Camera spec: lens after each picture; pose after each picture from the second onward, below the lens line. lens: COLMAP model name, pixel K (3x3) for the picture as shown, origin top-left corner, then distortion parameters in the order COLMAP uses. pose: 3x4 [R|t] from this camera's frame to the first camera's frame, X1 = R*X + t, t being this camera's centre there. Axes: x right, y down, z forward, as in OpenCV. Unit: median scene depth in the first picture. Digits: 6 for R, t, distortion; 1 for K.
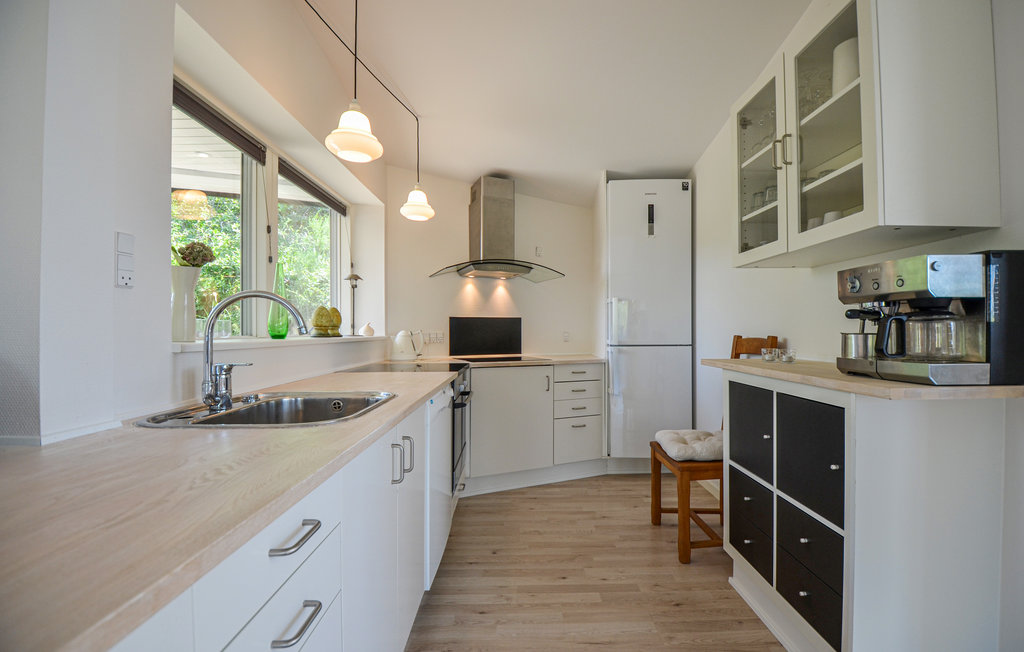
lens RADIAL K [[484.4, 0, 513.1], [0, 484.4, 328.4], [0, 0, 1]] dist [-0.023386, 0.000342]
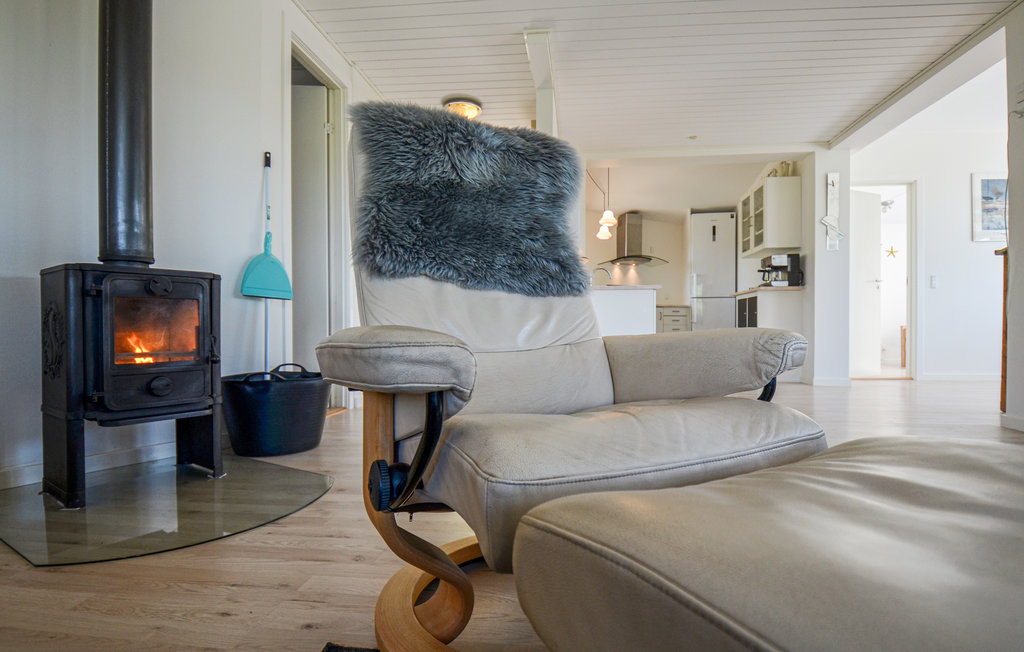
lens RADIAL K [[490.5, 0, 512.5], [0, 490.5, 327.8], [0, 0, 1]] dist [0.000520, -0.000024]
pose [[0.988372, -0.002231, -0.152036, -0.226346], [0.005174, 0.999807, 0.018965, 0.119254], [0.151964, -0.019531, 0.988193, -1.116262]]
